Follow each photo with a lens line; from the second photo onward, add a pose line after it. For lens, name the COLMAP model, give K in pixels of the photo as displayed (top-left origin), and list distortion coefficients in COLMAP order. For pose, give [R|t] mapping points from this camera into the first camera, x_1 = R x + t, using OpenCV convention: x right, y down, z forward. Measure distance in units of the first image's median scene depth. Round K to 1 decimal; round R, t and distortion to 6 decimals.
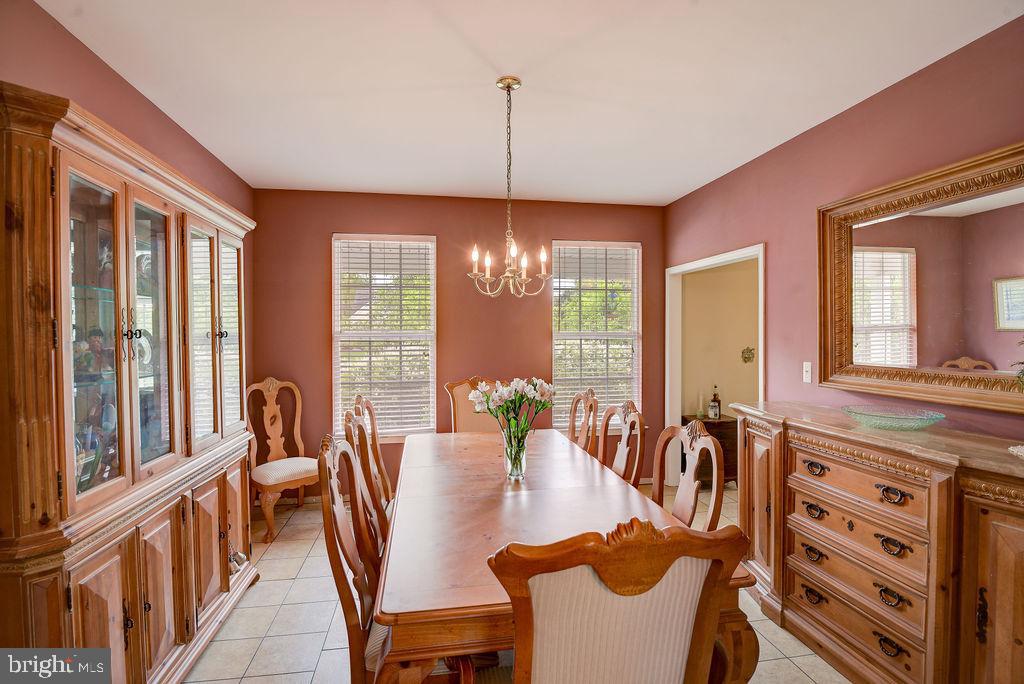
lens RADIAL K [[510.0, 0, 512.0], [0, 510.0, 342.0], [0, 0, 1]] dist [-0.021693, -0.000092]
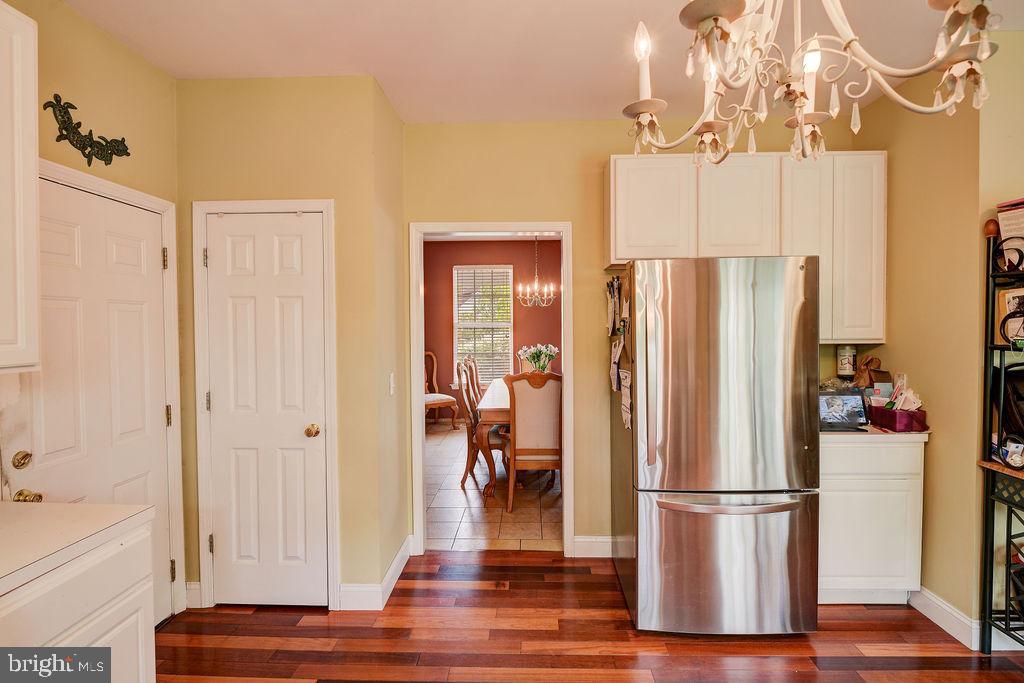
lens RADIAL K [[510.1, 0, 512.0], [0, 510.1, 341.5], [0, 0, 1]] dist [-0.000246, 0.000390]
pose [[0.980408, 0.003687, -0.196943, 0.191551], [-0.000709, 0.999884, 0.015190, 0.016087], [0.196976, -0.014753, 0.980297, -0.689570]]
